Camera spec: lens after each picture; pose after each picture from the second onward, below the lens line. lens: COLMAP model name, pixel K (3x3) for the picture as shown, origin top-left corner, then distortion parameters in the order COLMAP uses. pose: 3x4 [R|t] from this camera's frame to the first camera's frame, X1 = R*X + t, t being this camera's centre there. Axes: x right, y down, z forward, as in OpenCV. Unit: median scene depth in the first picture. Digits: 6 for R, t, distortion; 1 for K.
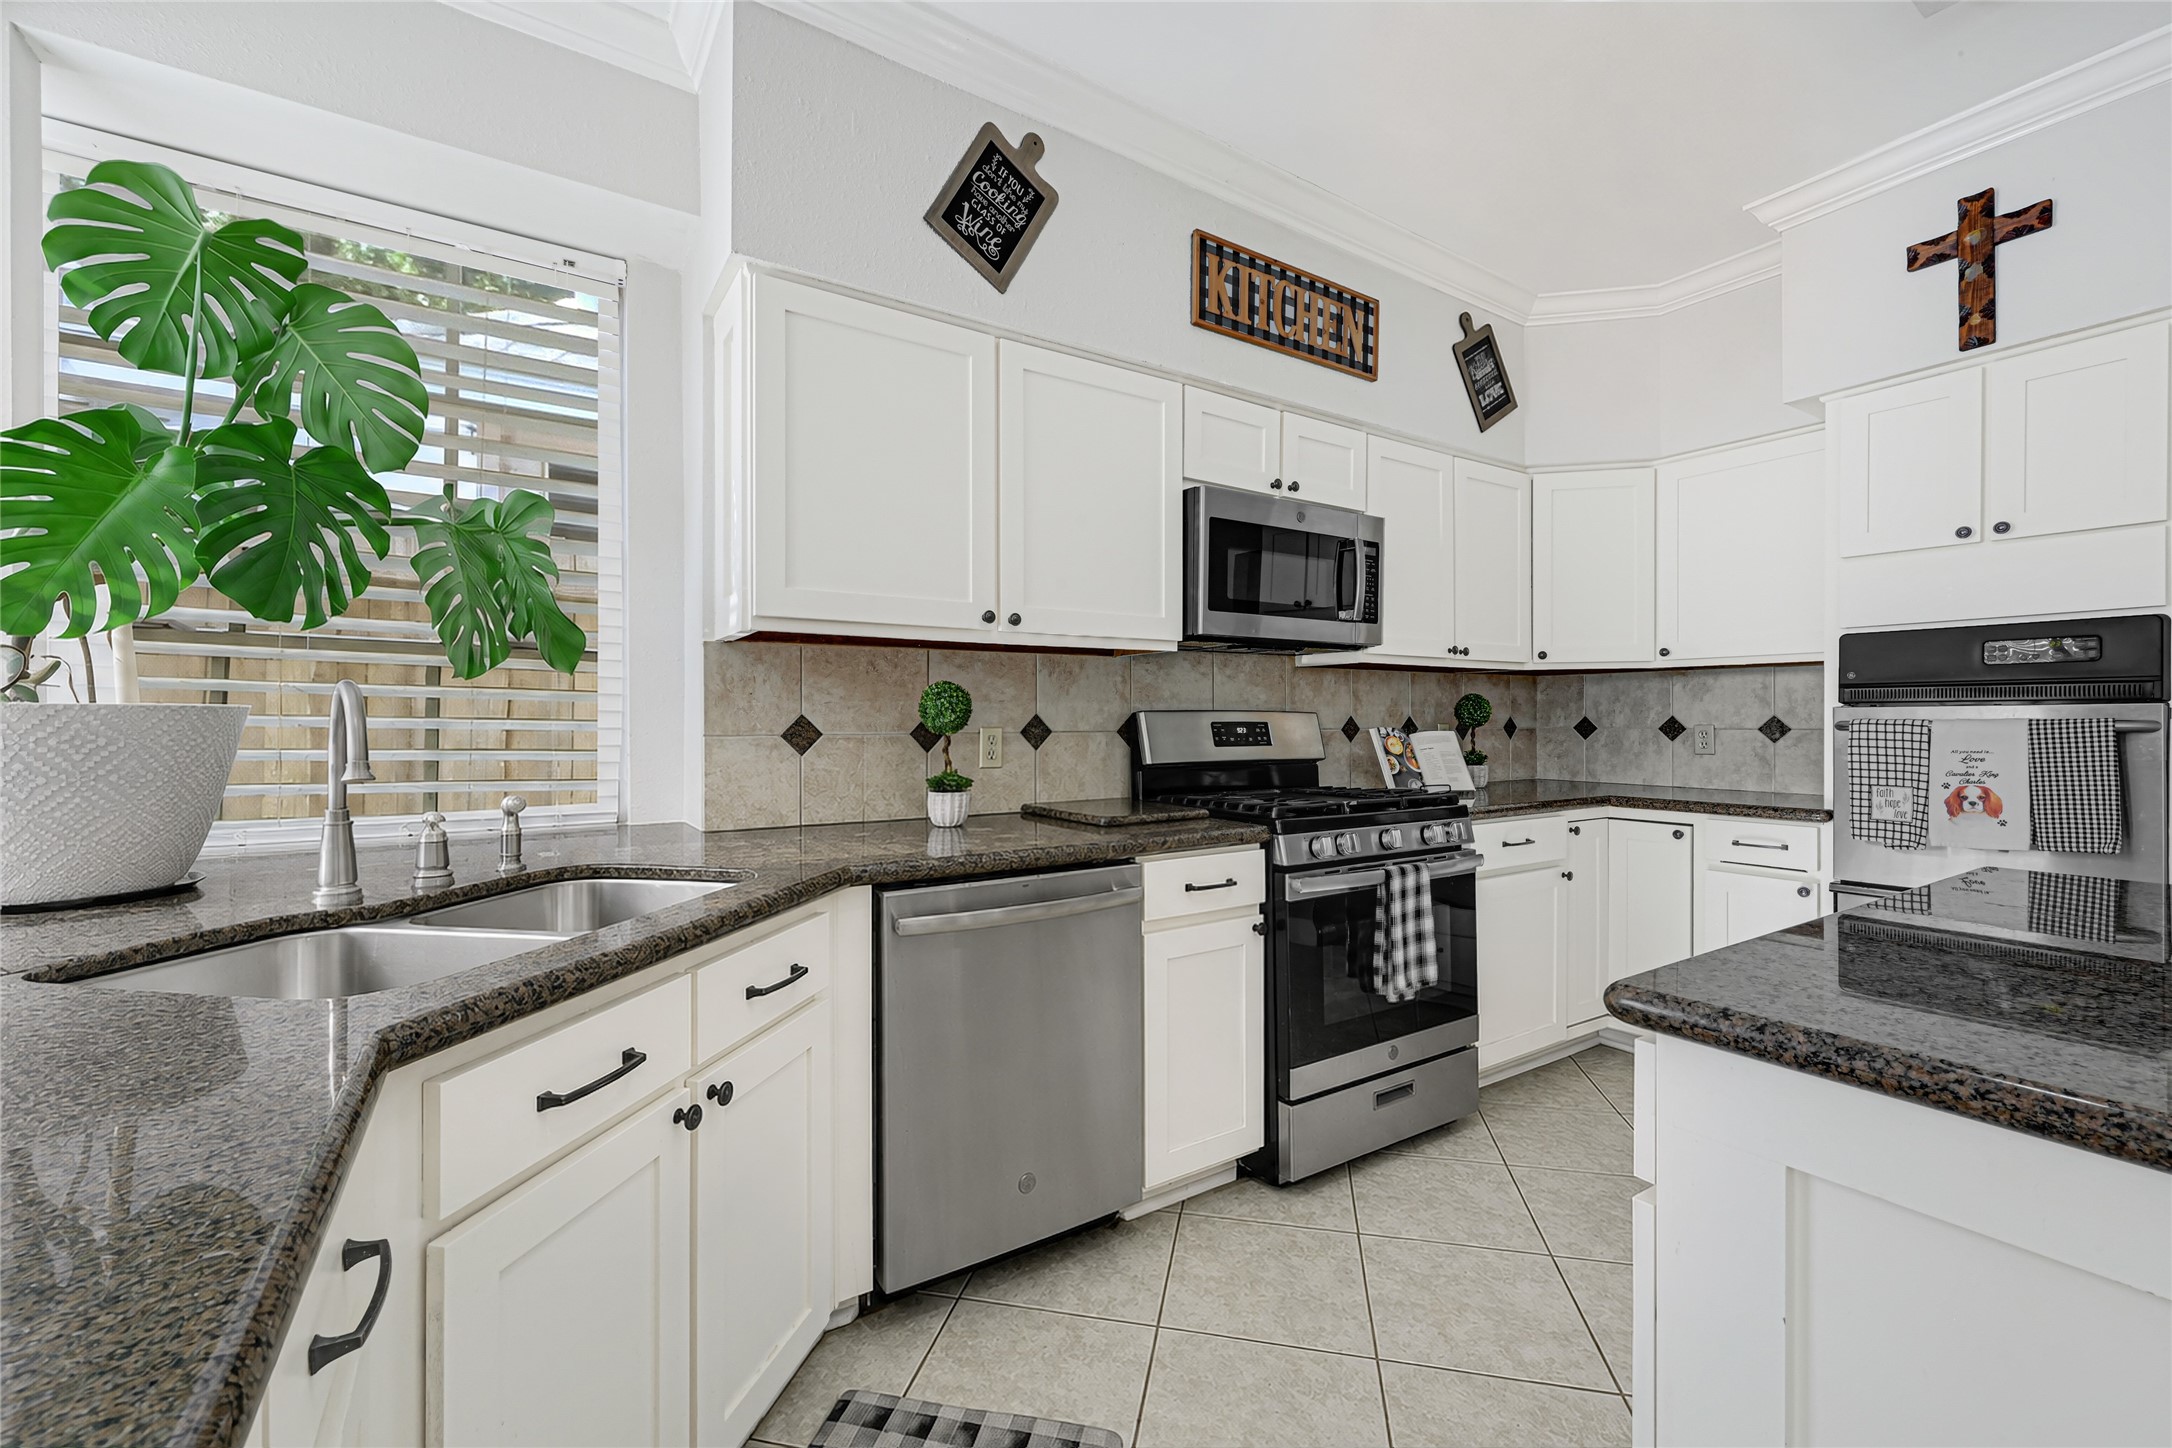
lens RADIAL K [[876.0, 0, 1080.5], [0, 876.0, 709.7], [0, 0, 1]] dist [-0.001244, 0.000052]
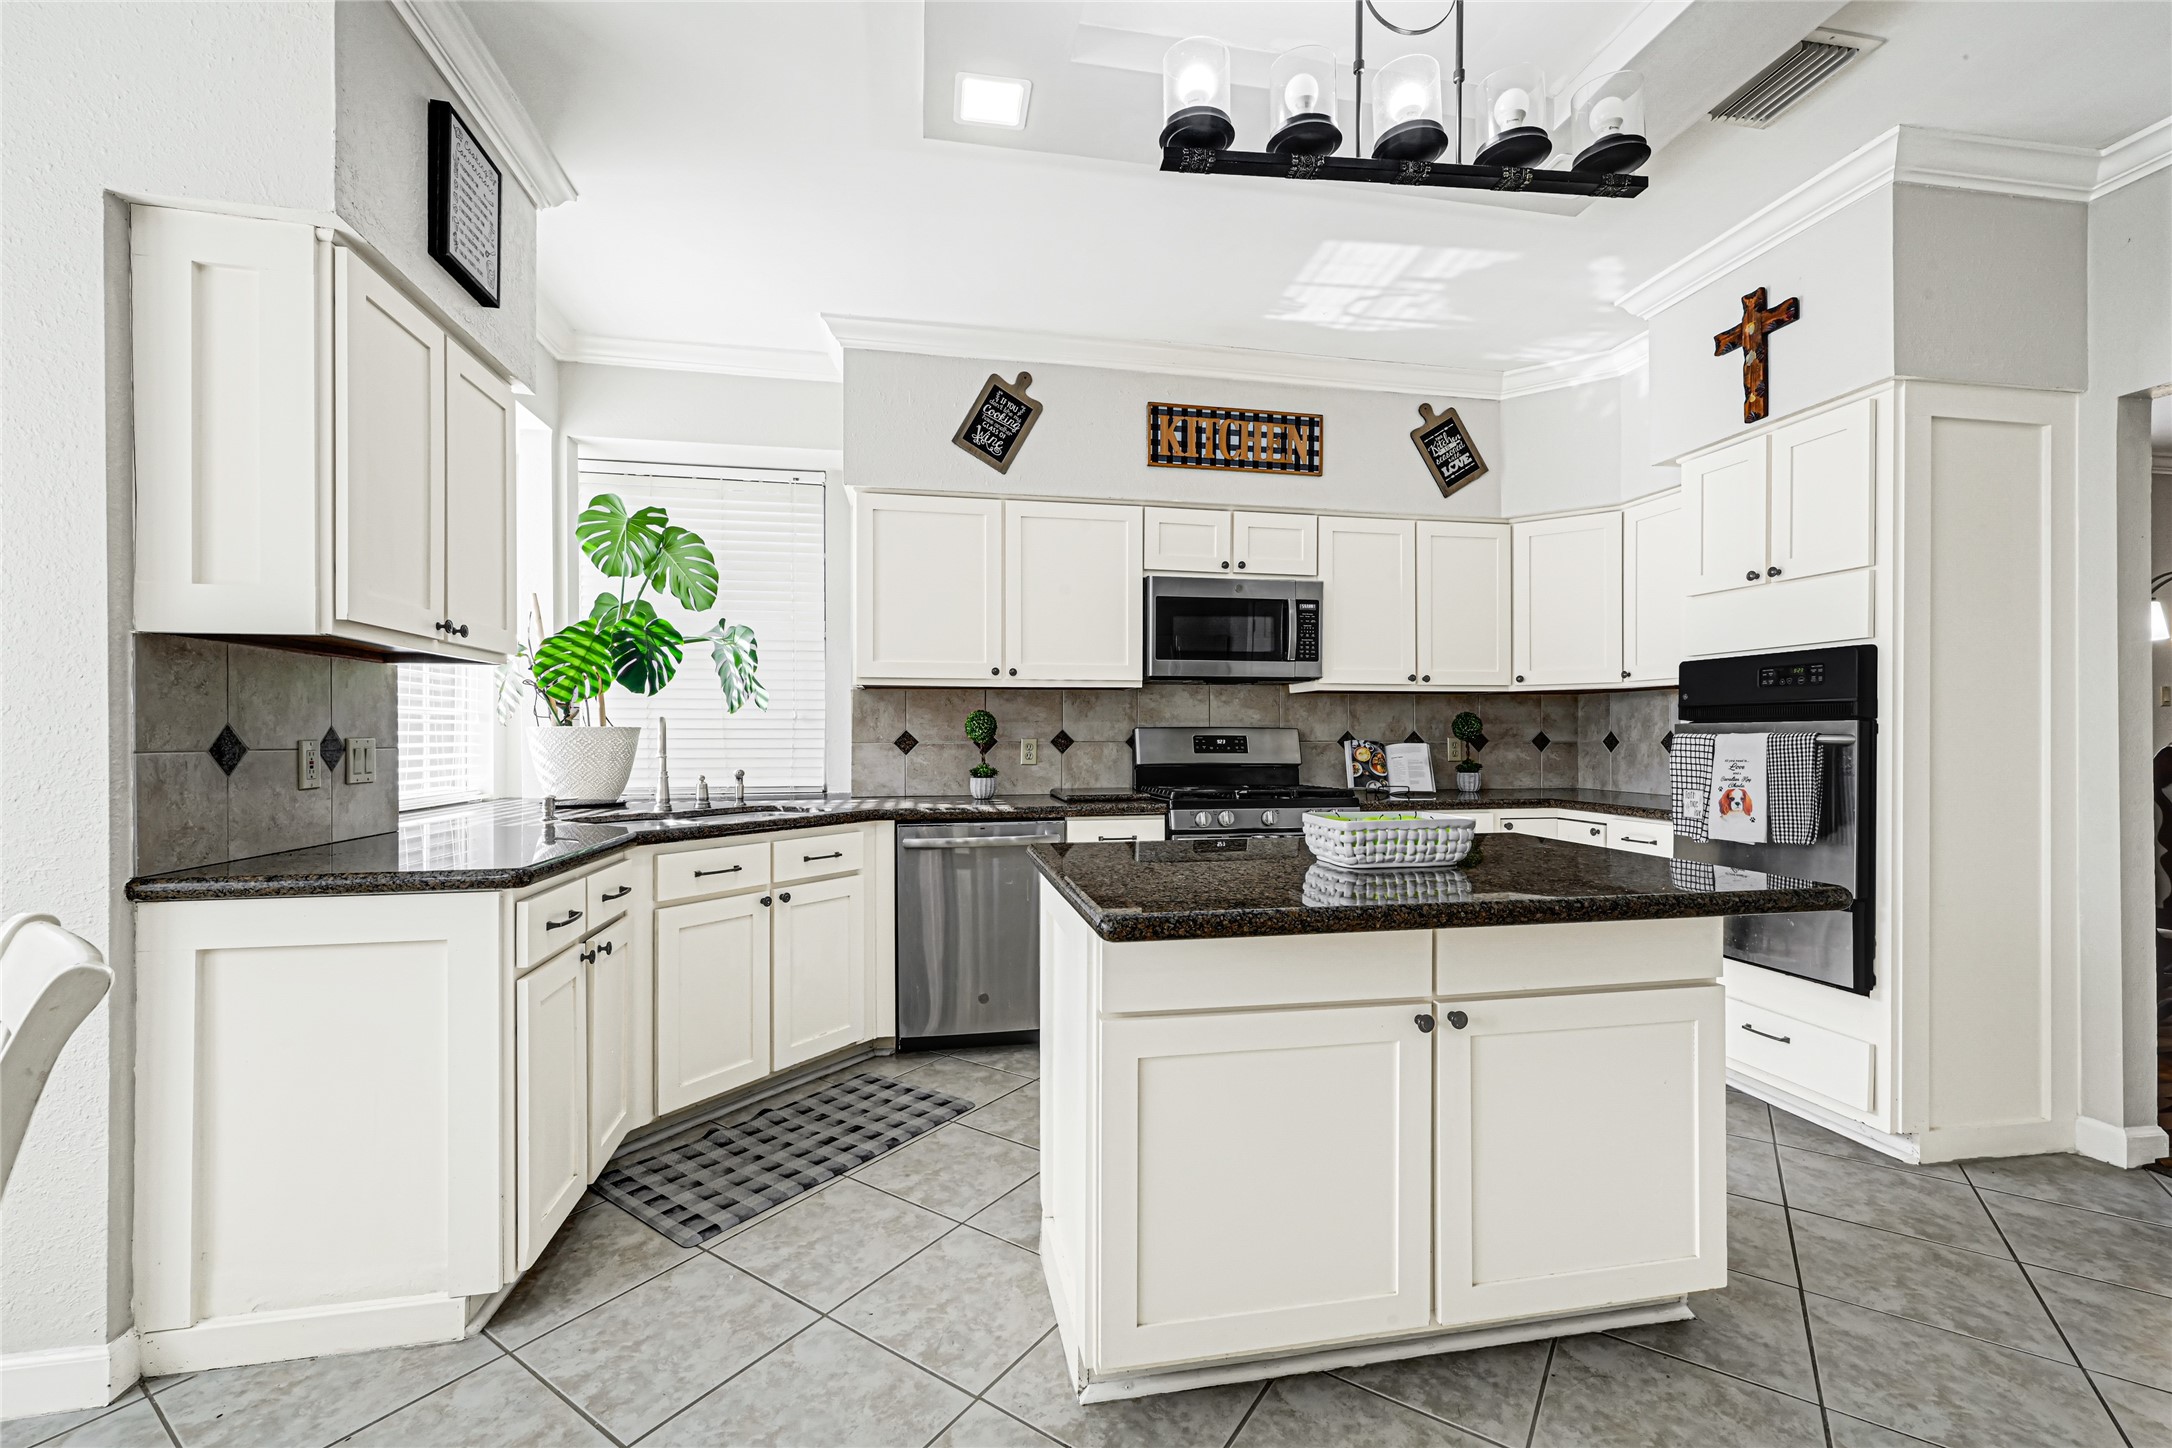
lens RADIAL K [[891.1, 0, 1093.2], [0, 891.1, 719.7], [0, 0, 1]] dist [0.000461, 0.000052]
pose [[0.928681, -0.005221, -0.370843, 0.585326], [0.003211, 0.999977, -0.006036, -0.003459], [0.370866, 0.004415, 0.928676, -0.418644]]
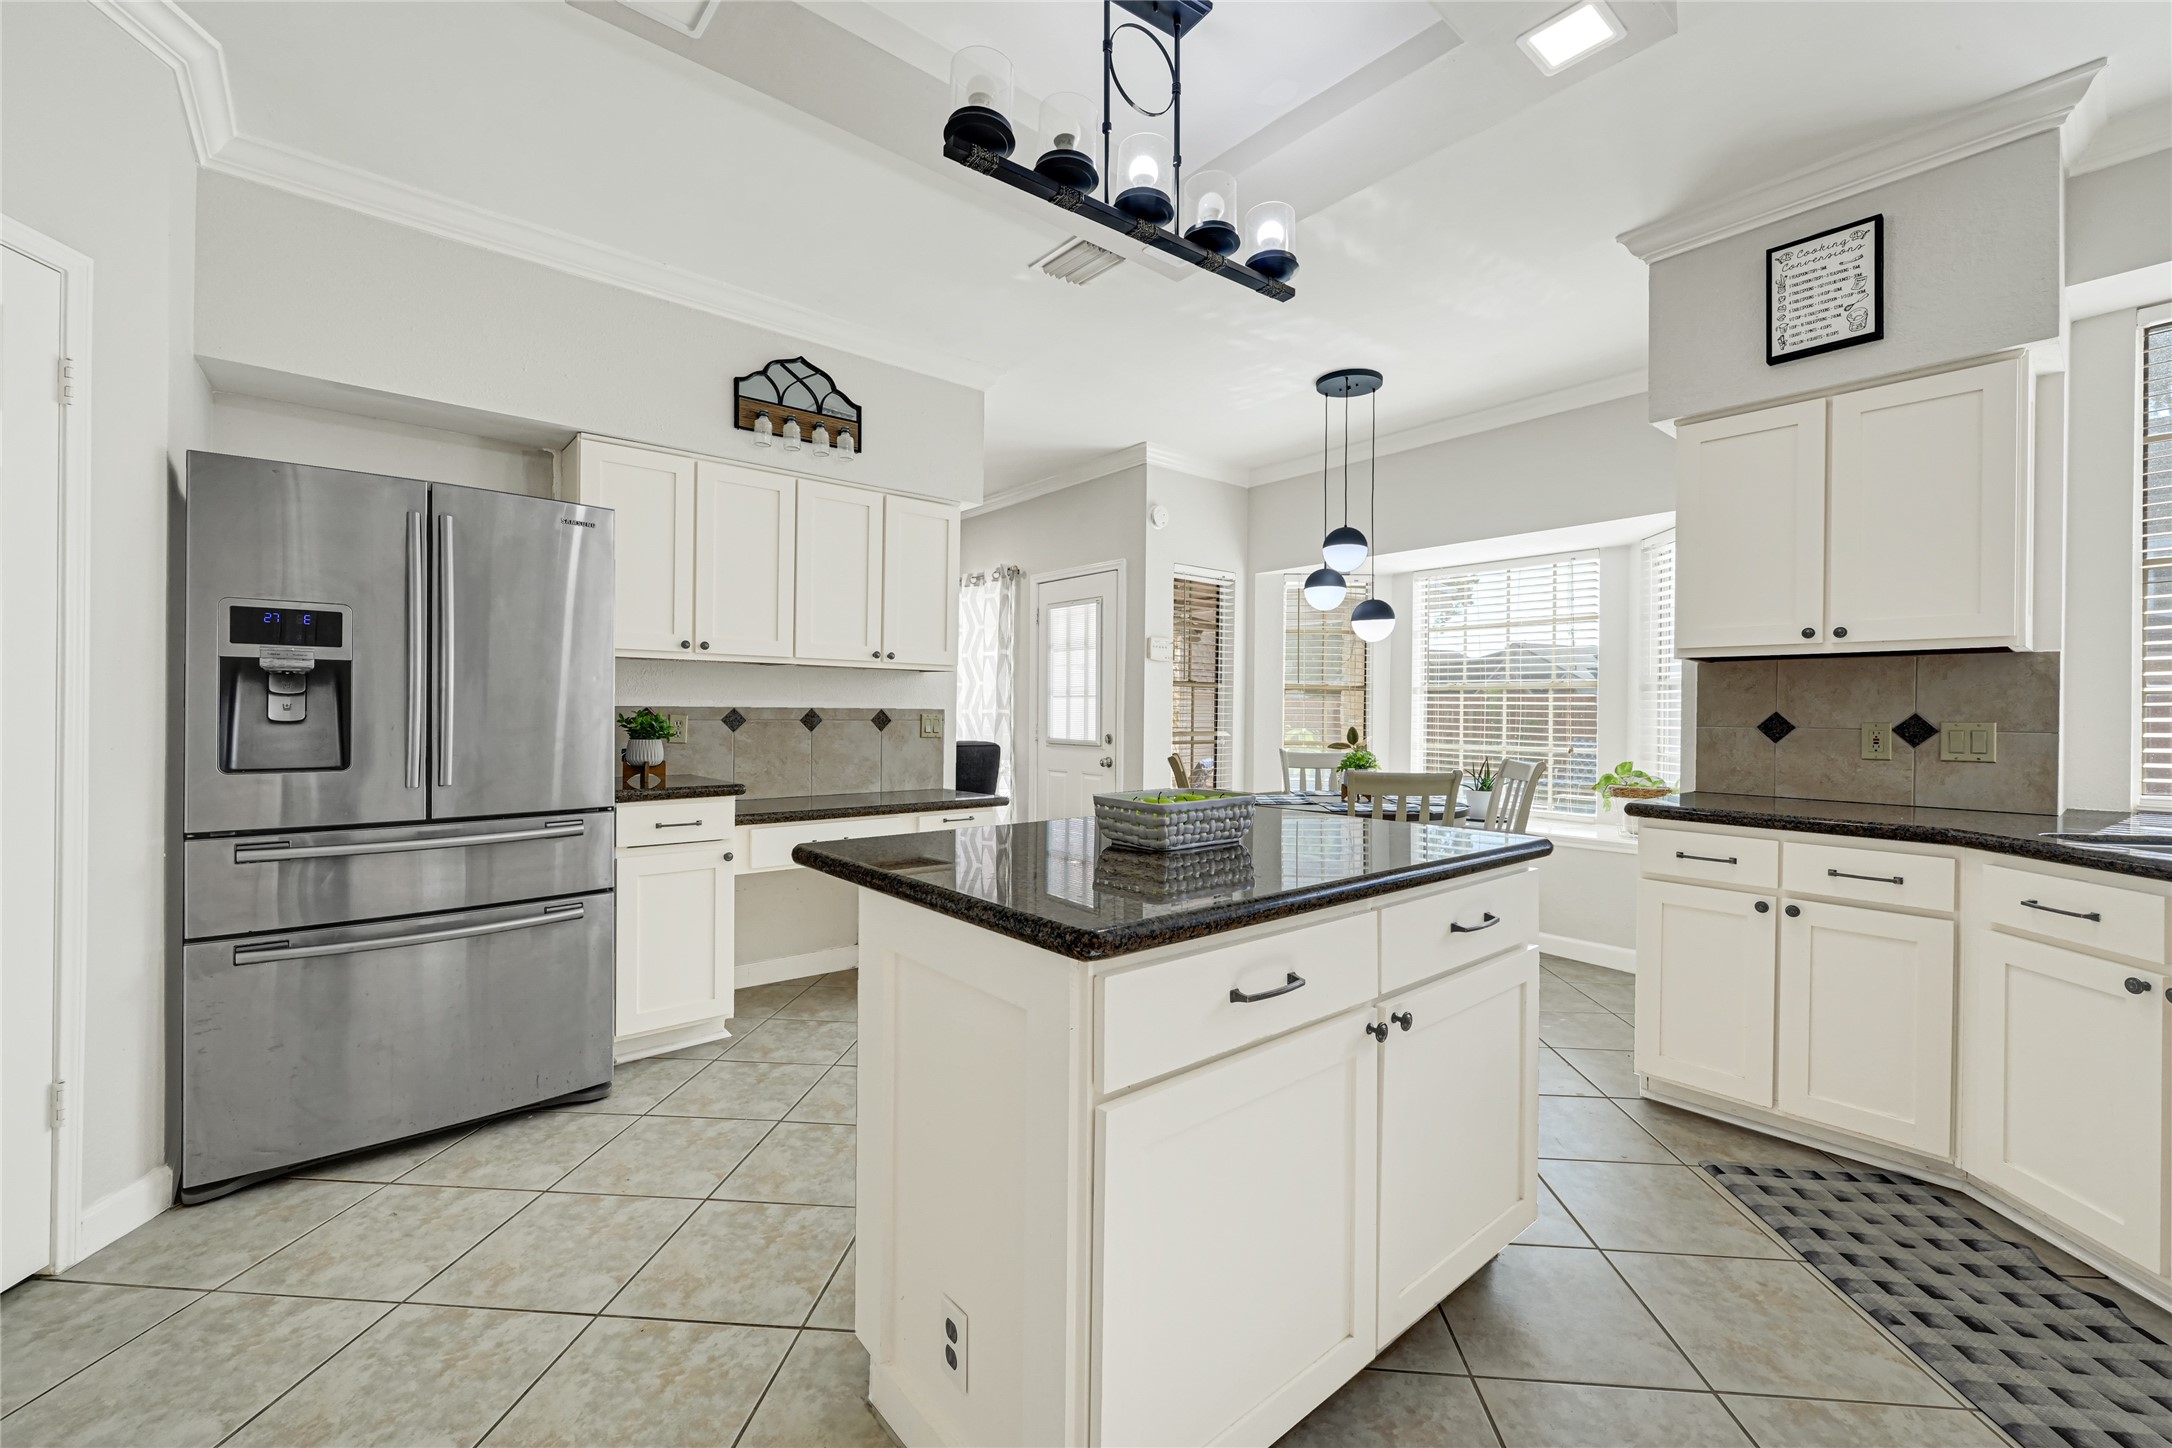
lens RADIAL K [[891.1, 0, 1093.2], [0, 891.1, 719.7], [0, 0, 1]] dist [0.000461, 0.000052]
pose [[-0.990840, -0.008149, -0.134798, 0.747544], [-0.007680, 0.999963, -0.004000, 0.025852], [0.134825, -0.002928, -0.990865, 1.703722]]
